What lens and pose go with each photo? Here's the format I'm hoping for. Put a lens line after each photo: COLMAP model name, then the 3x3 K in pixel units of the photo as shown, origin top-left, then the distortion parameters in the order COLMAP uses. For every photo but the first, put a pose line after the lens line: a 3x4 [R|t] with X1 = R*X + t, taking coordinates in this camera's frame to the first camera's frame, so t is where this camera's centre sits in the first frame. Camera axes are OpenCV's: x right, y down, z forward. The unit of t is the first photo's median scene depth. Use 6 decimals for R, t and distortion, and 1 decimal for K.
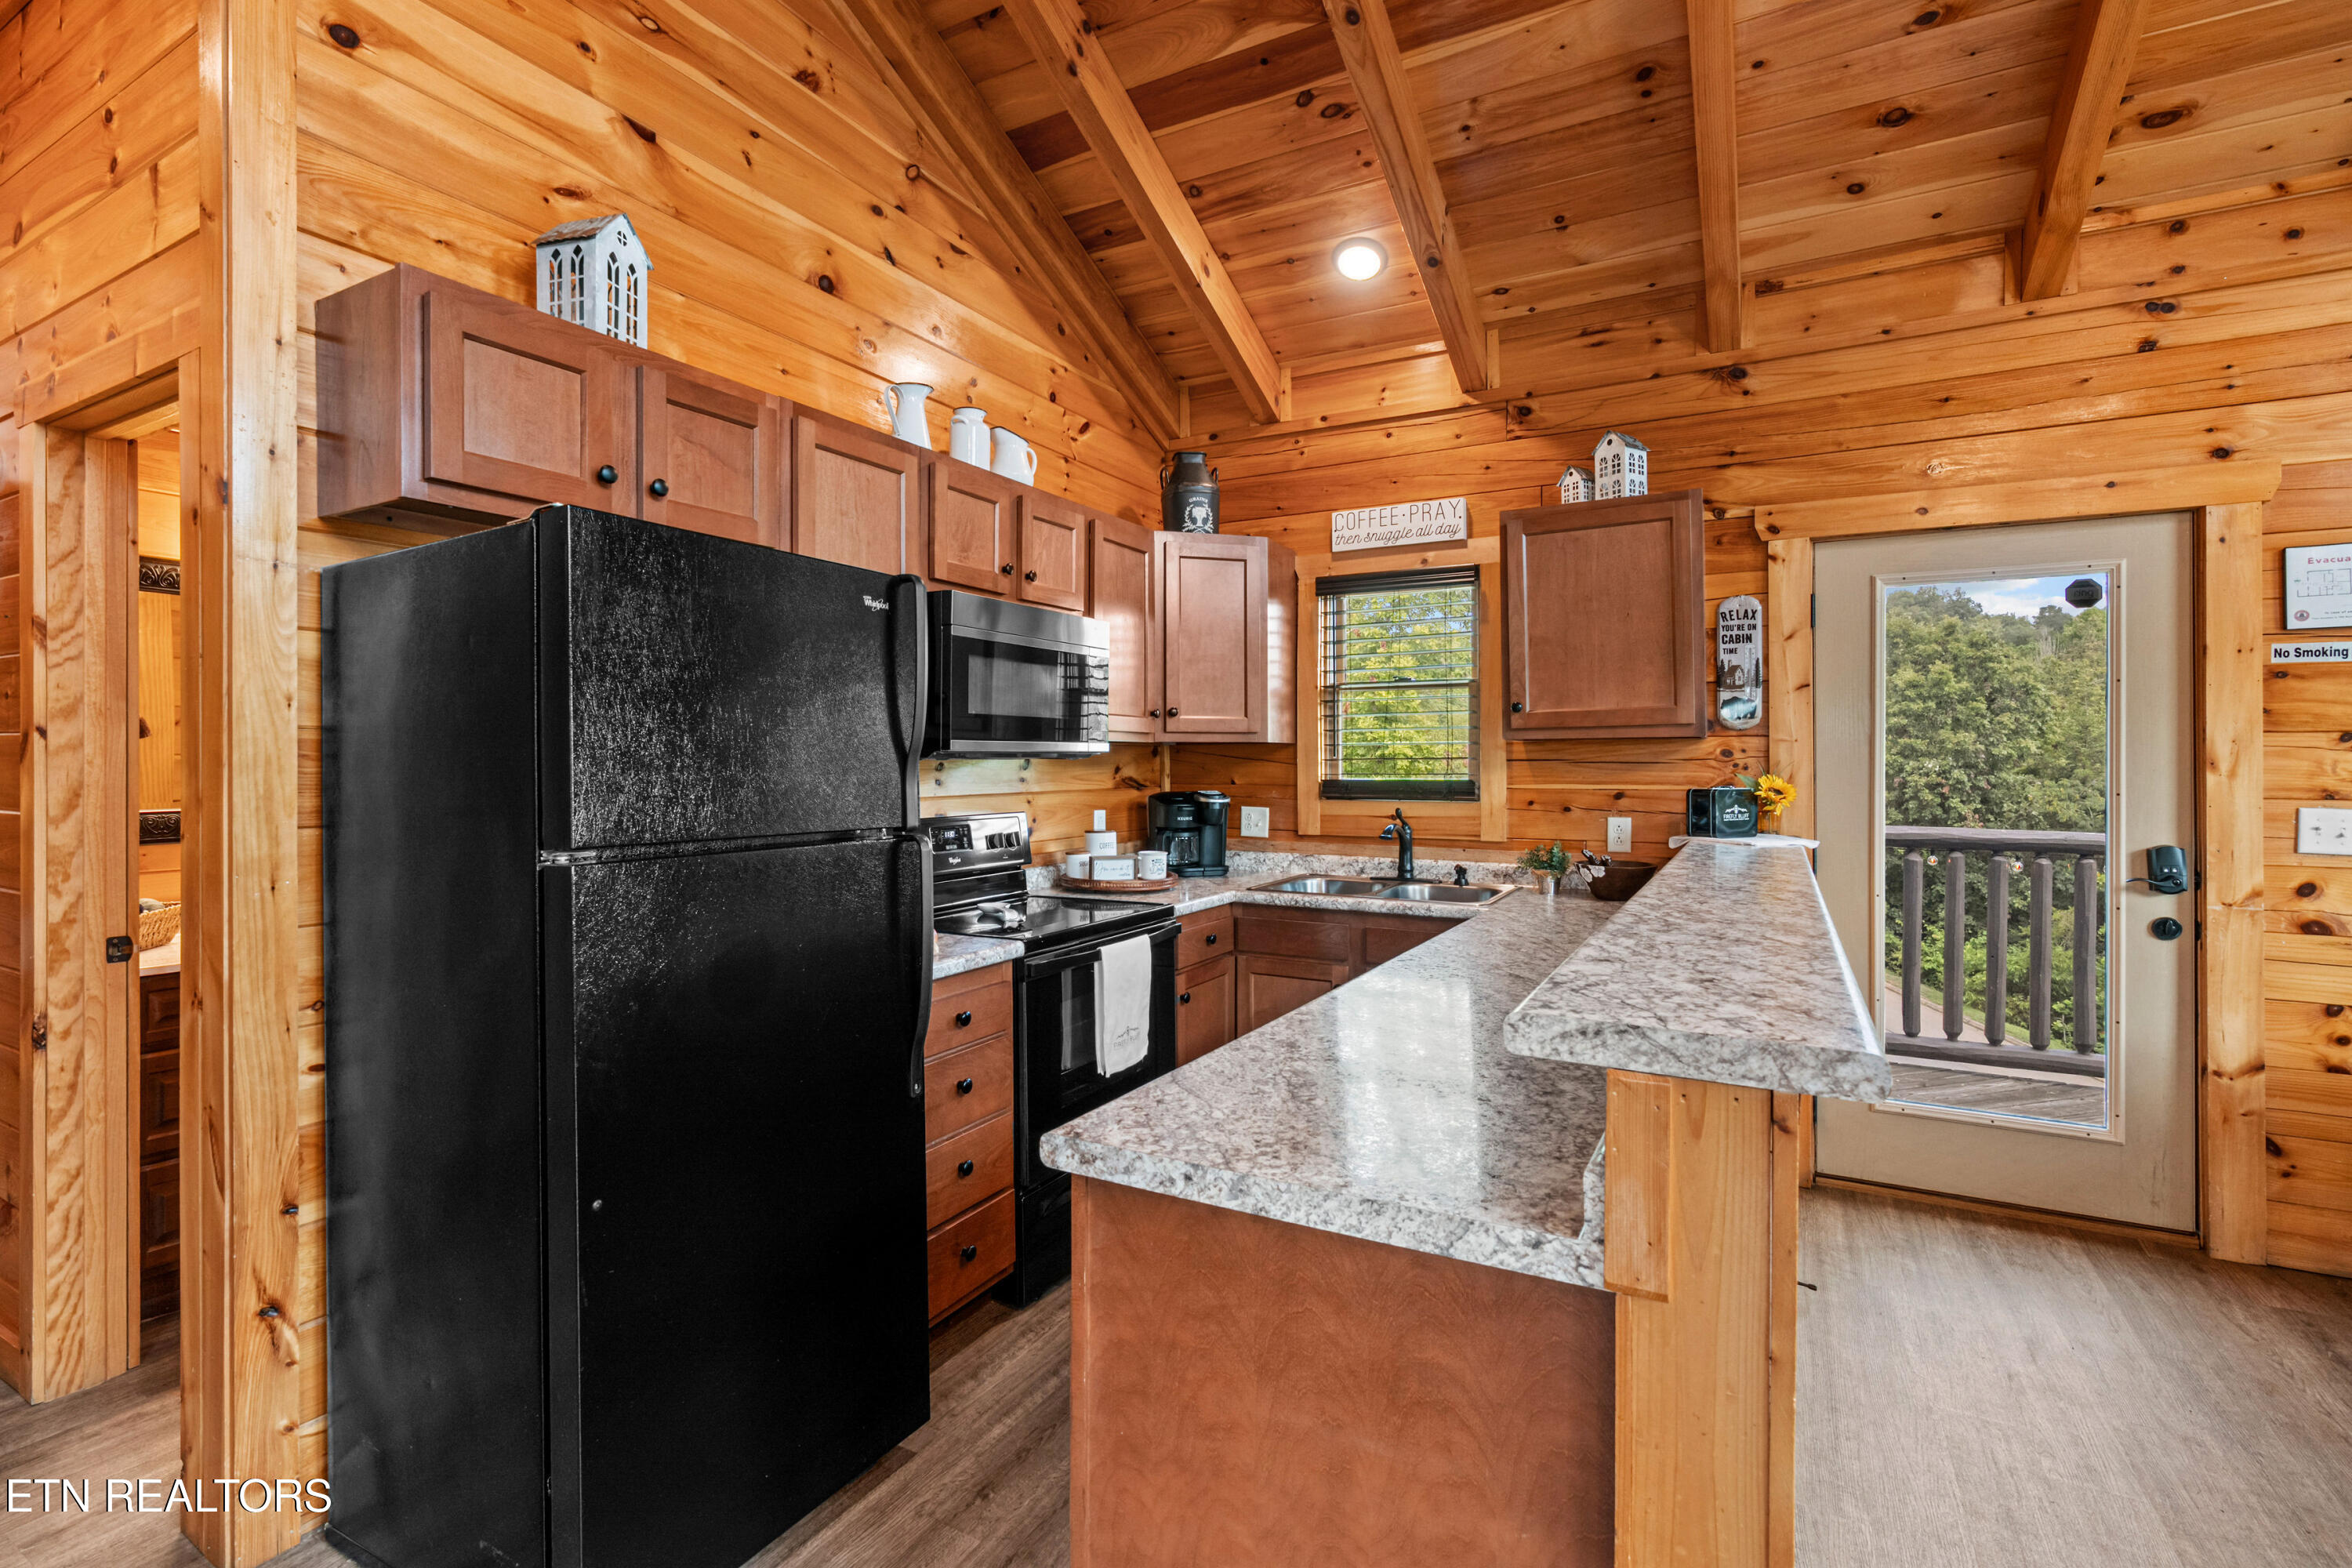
lens RADIAL K [[1072.3, 0, 1159.3], [0, 1072.3, 761.6], [0, 0, 1]] dist [-0.007287, 0.002809]
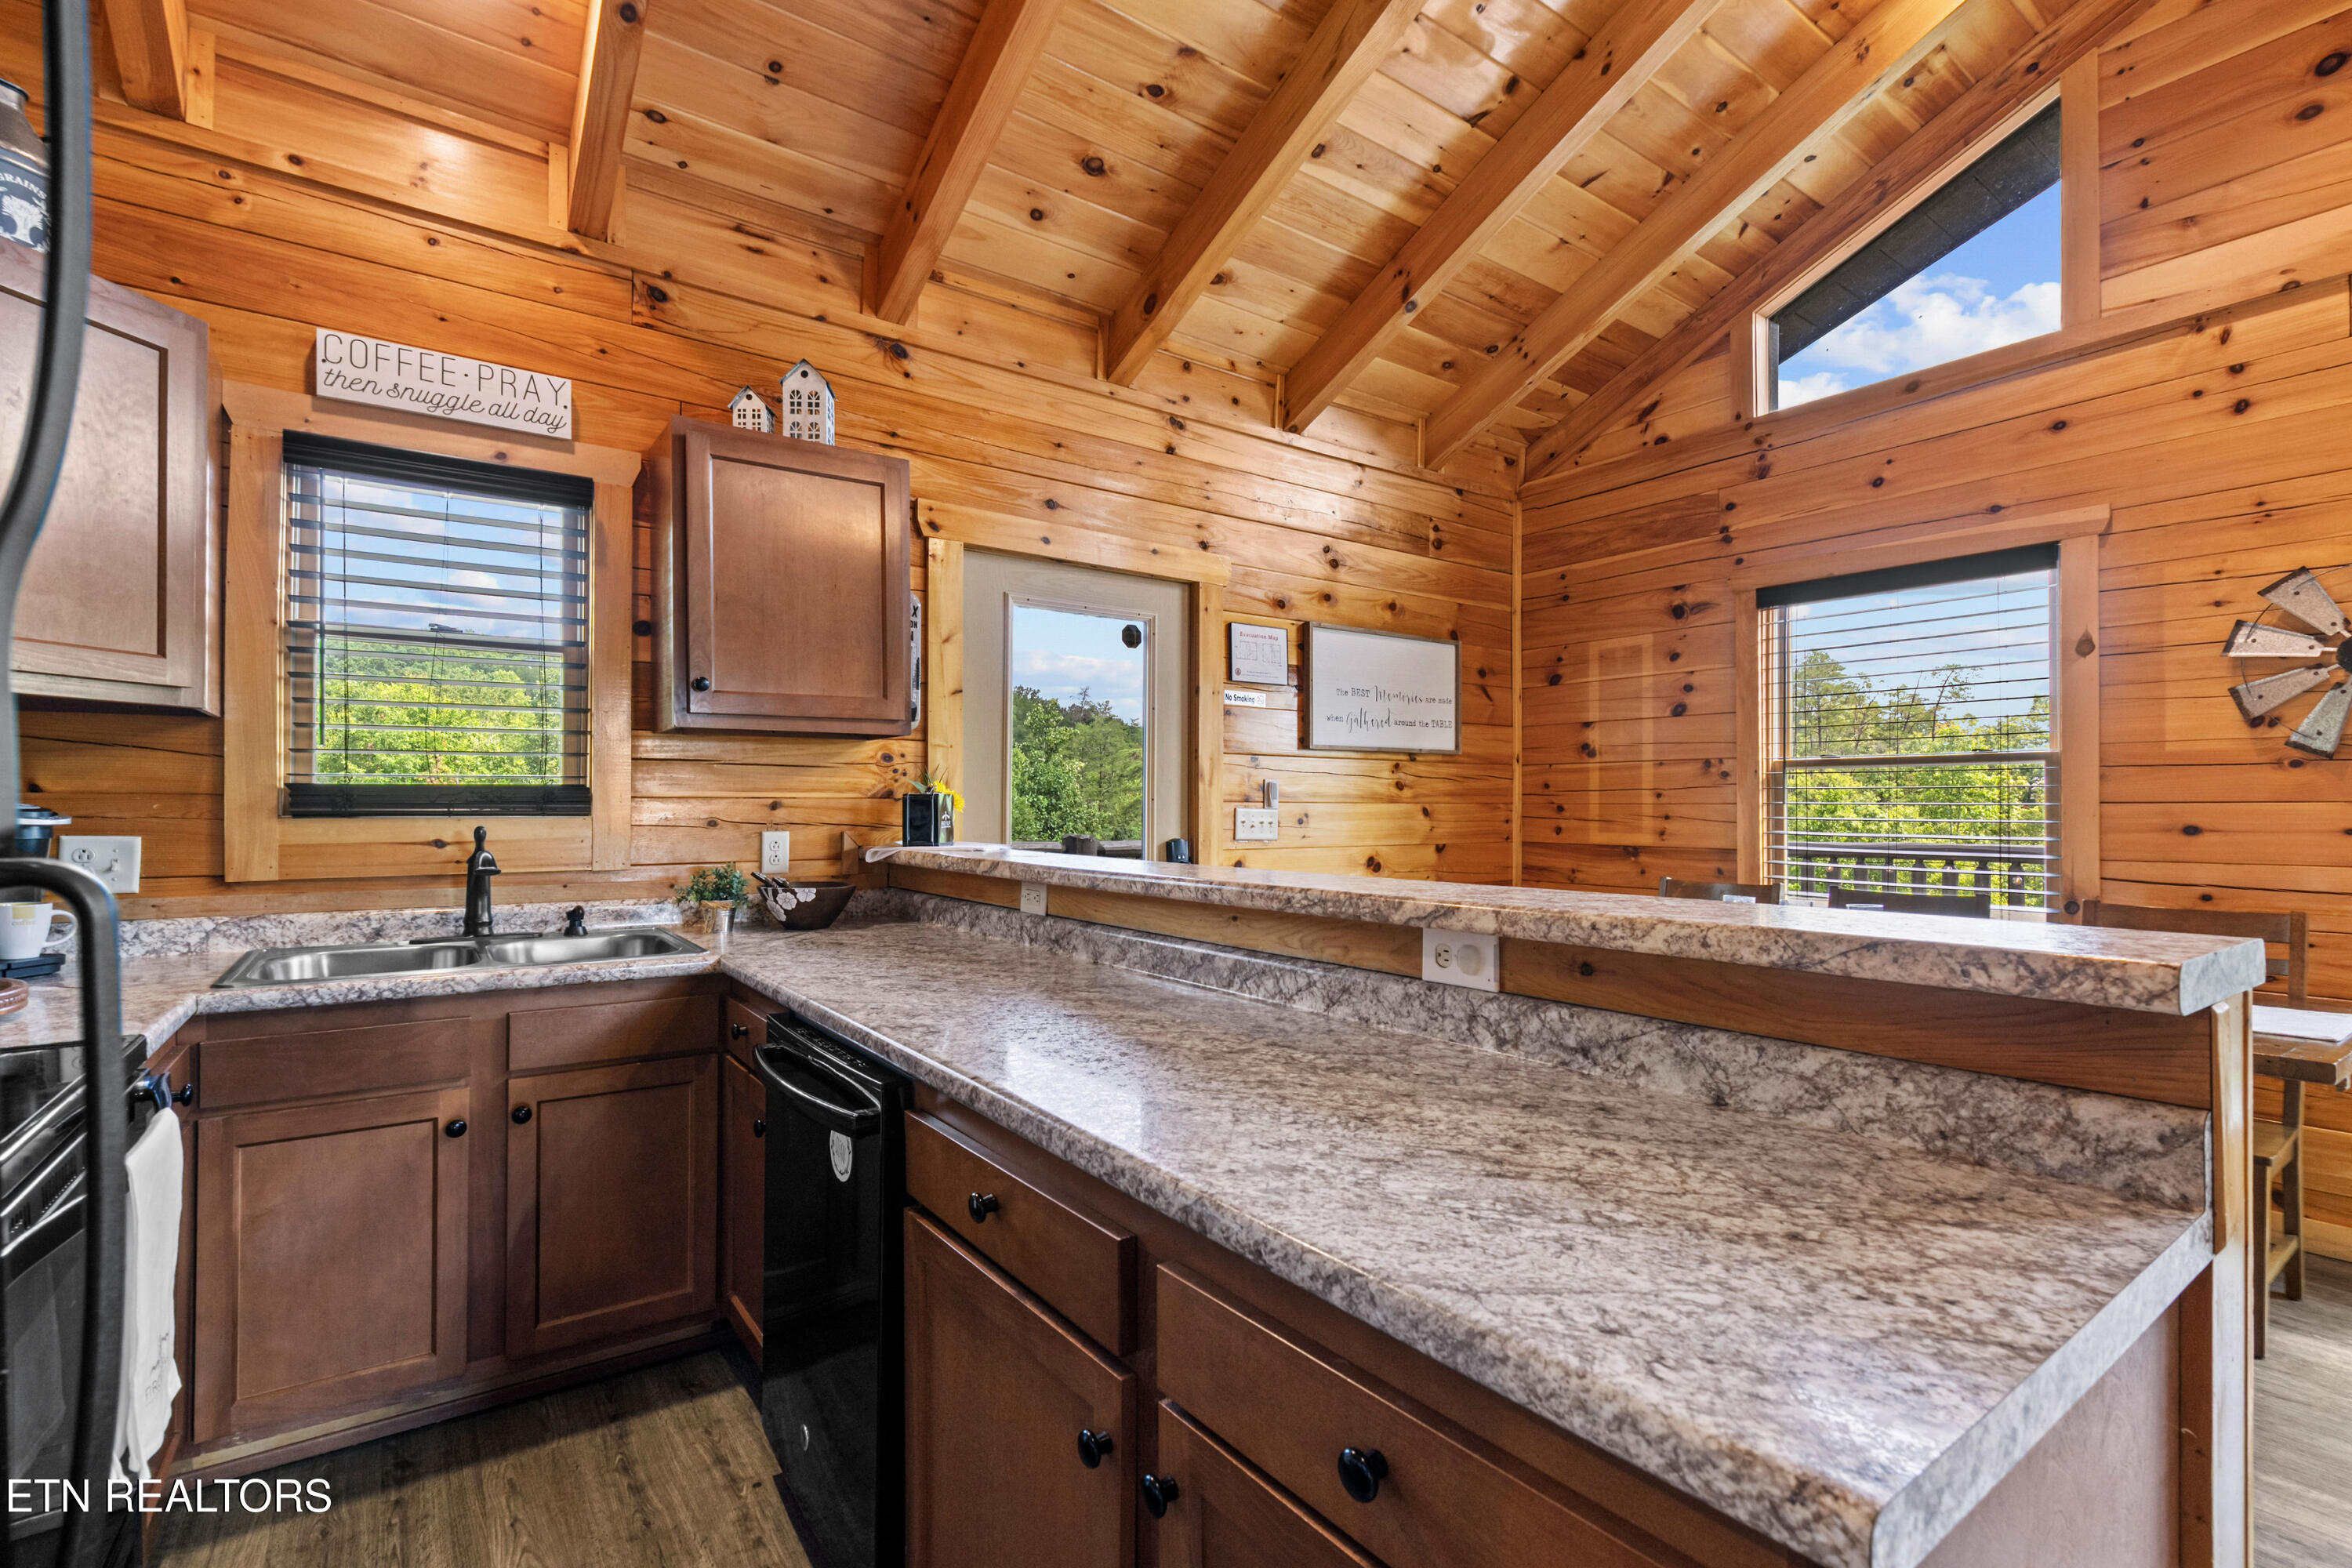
lens RADIAL K [[1072.3, 0, 1178.6], [0, 1072.3, 799.4], [0, 0, 1]] dist [-0.007287, 0.002809]
pose [[0.410470, 0.005829, 0.911856, -0.192179], [-0.002445, 0.999983, -0.005292, 0.030064], [-0.911871, -0.000057, 0.410477, 0.362516]]
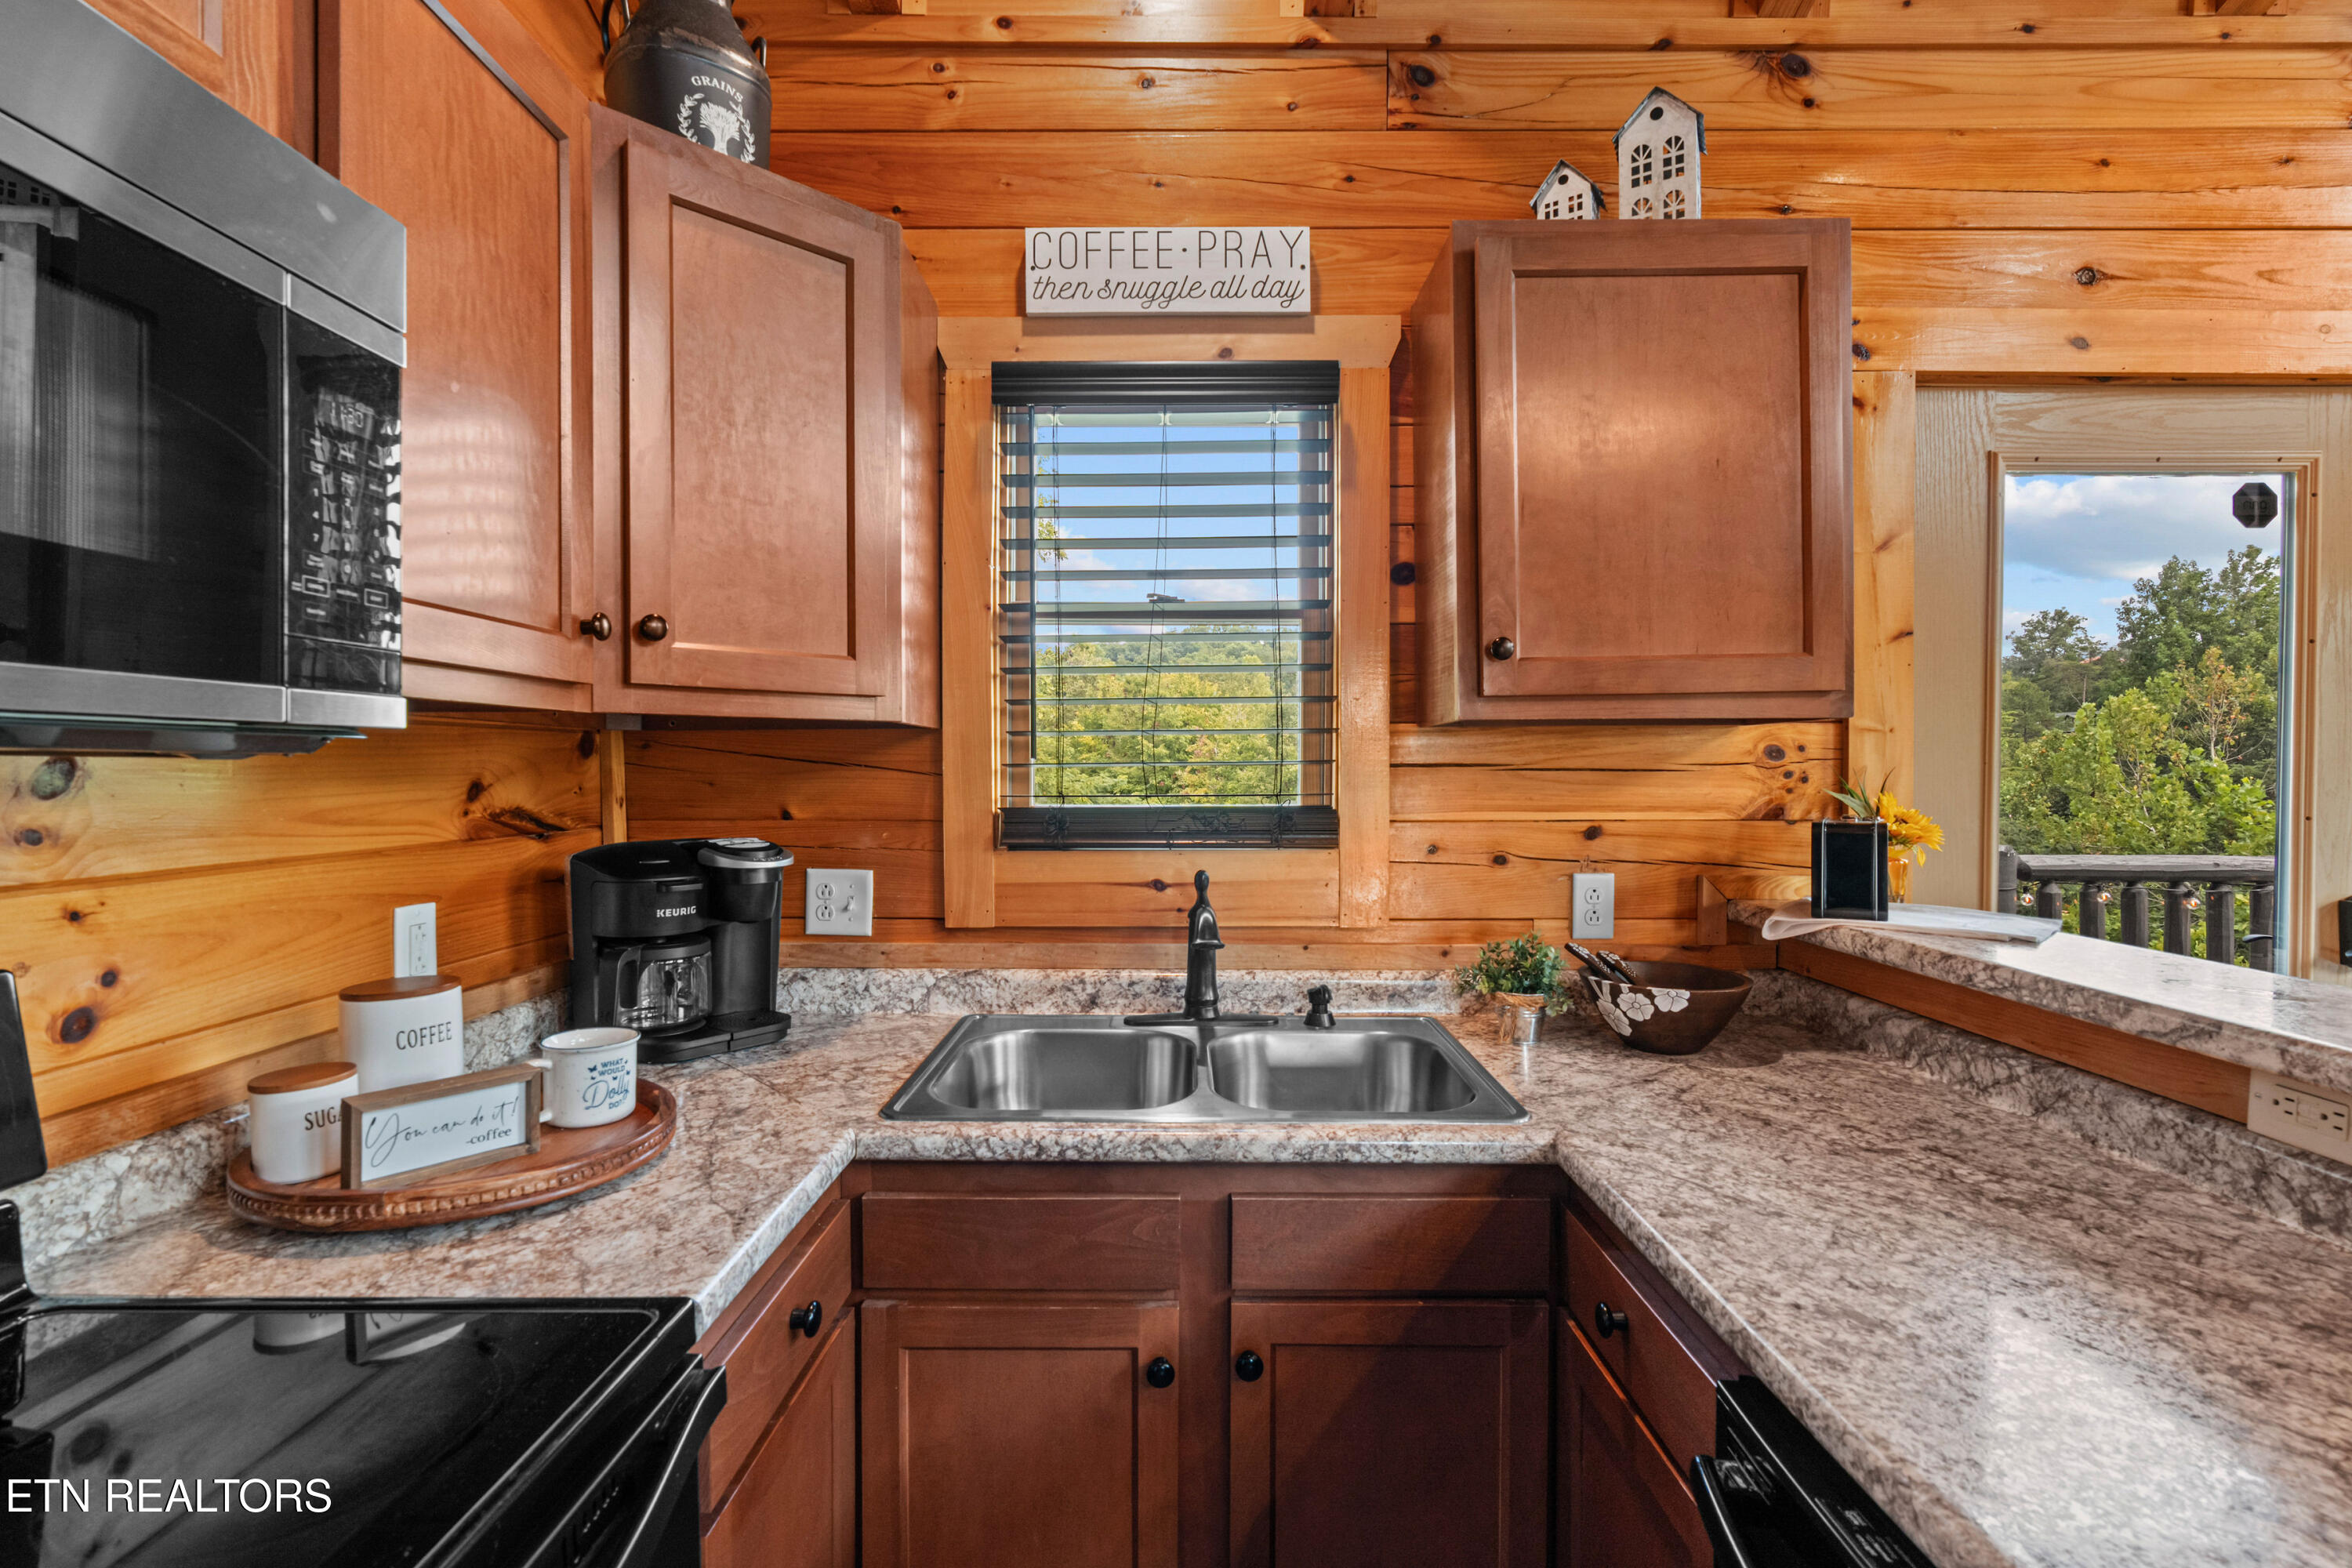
lens RADIAL K [[1072.3, 0, 1173.6], [0, 1072.3, 781.4], [0, 0, 1]] dist [-0.007287, 0.002809]
pose [[0.871068, -0.006013, 0.491126, -0.011259], [0.000480, 0.999935, 0.011391, 0.000508], [-0.491162, -0.009687, 0.871014, 0.619467]]
